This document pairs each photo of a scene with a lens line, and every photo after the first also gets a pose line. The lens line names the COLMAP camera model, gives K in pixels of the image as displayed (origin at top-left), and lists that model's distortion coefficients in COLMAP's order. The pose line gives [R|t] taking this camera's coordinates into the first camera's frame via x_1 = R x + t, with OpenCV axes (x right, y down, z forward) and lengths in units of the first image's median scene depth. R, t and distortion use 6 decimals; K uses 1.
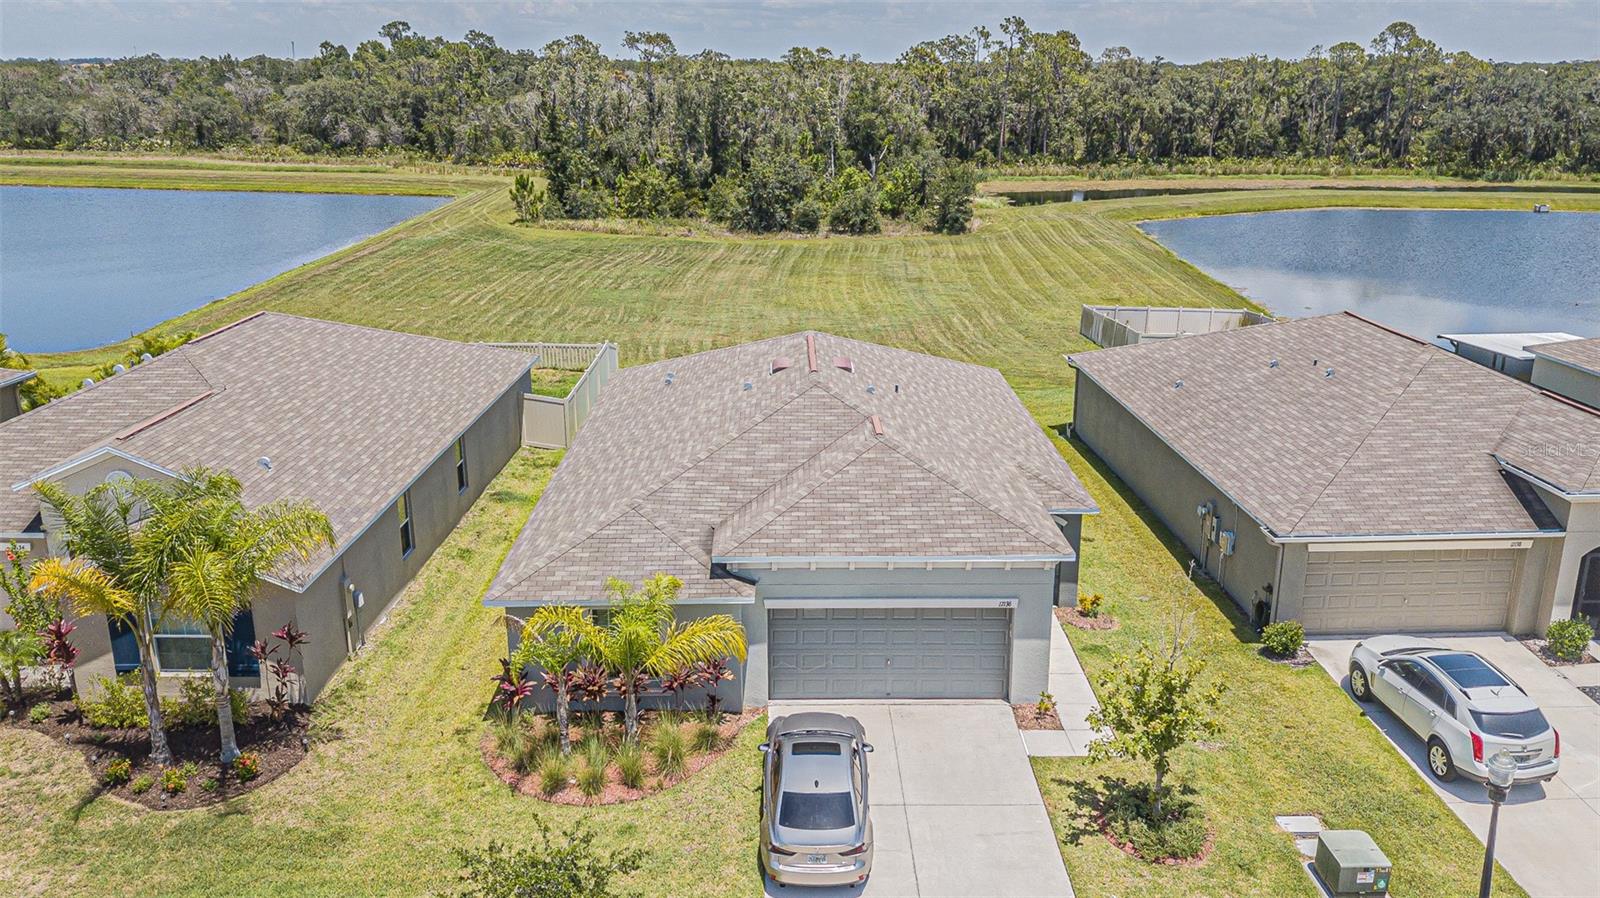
lens RADIAL K [[1258.8, 0, 800.0], [0, 1258.8, 449.0], [0, 0, 1]] dist [0.006689, -0.008520]
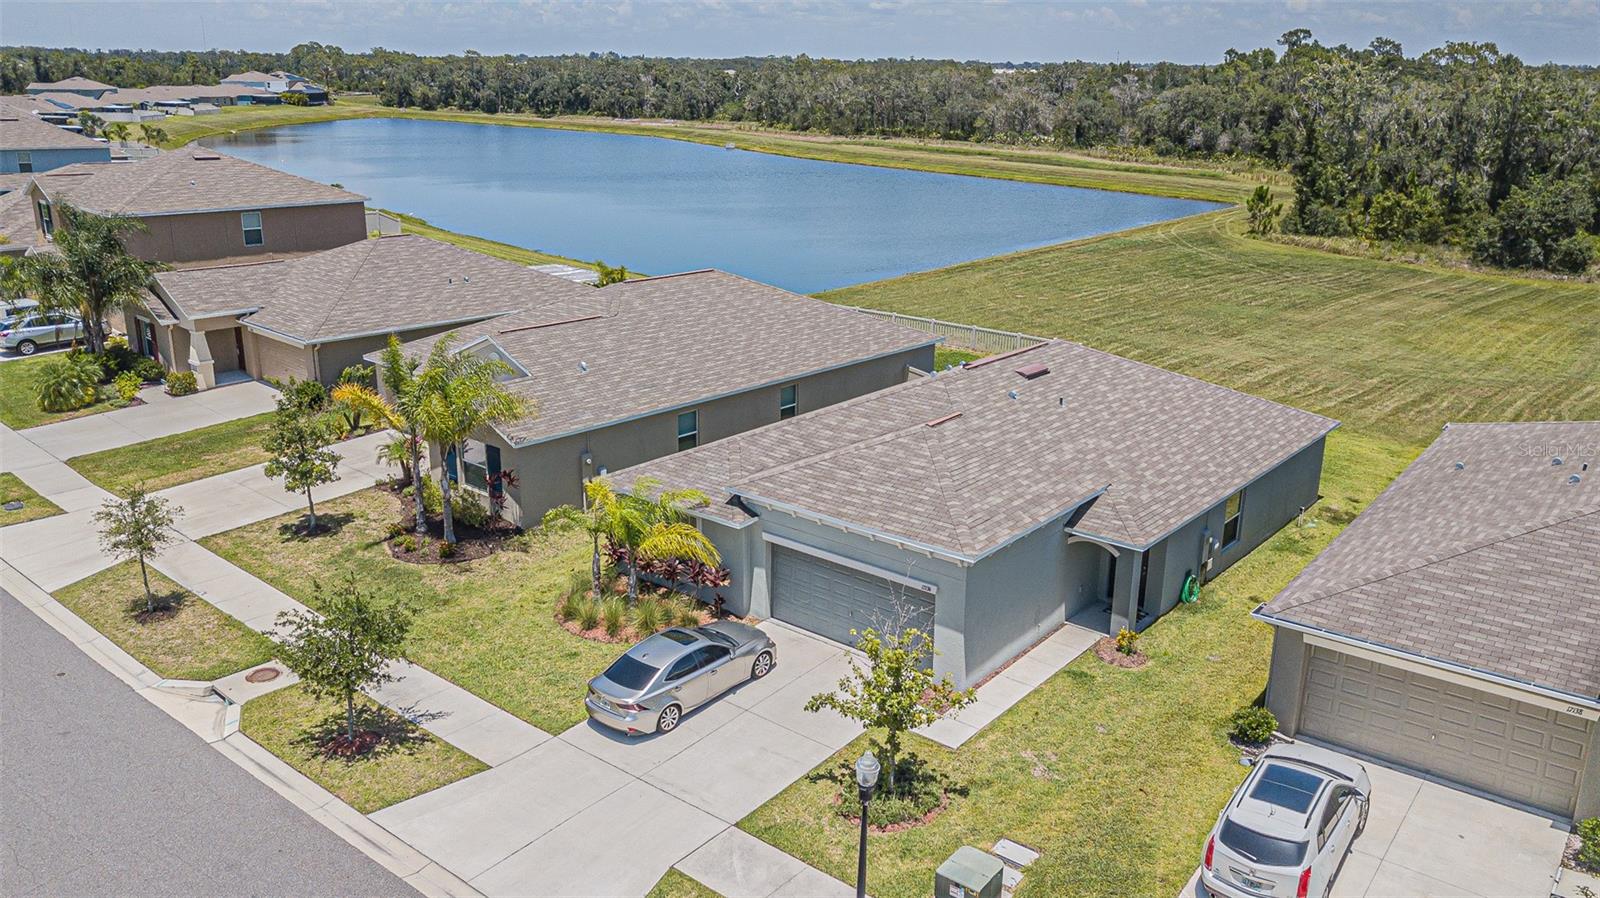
lens RADIAL K [[1227.2, 0, 803.3], [0, 1227.2, 452.4], [0, 0, 1]] dist [0.003622, -0.003865]
pose [[0.764153, 0.200155, -0.613195, 0.111125], [-0.196486, 0.977689, 0.074273, -0.008119], [0.614380, 0.063728, 0.786432, 0.012410]]
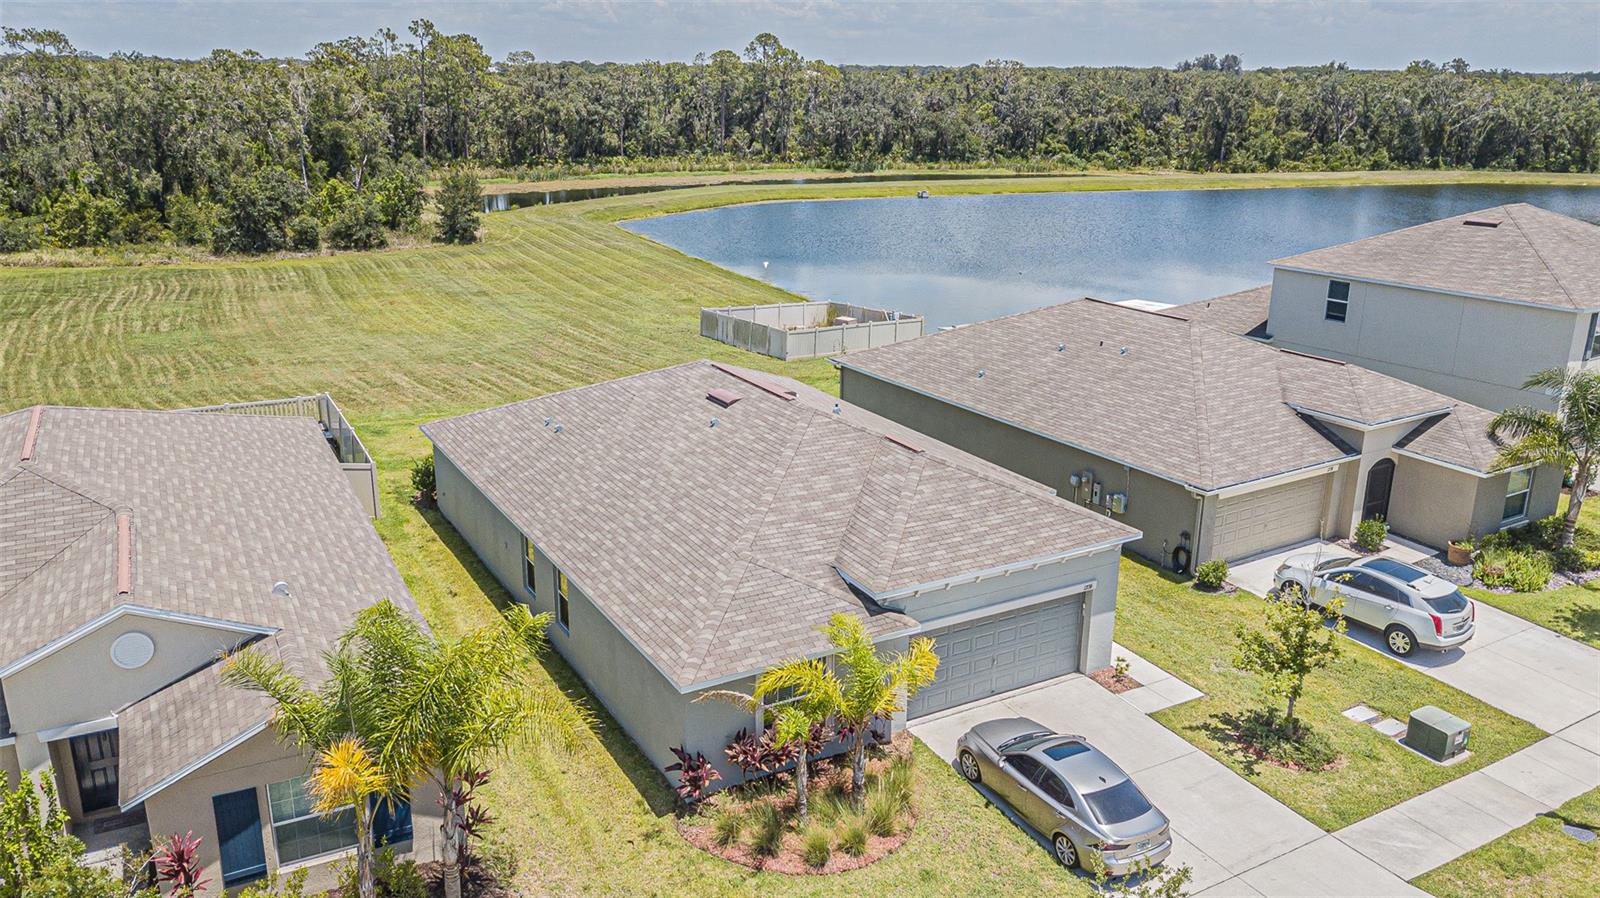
lens RADIAL K [[1227.2, 0, 803.3], [0, 1227.2, 452.4], [0, 0, 1]] dist [0.003622, -0.003865]
pose [[0.876194, -0.135982, 0.462378, -0.084518], [0.131452, 0.990425, 0.042180, -0.011450], [-0.463686, 0.023823, 0.885679, 0.023397]]
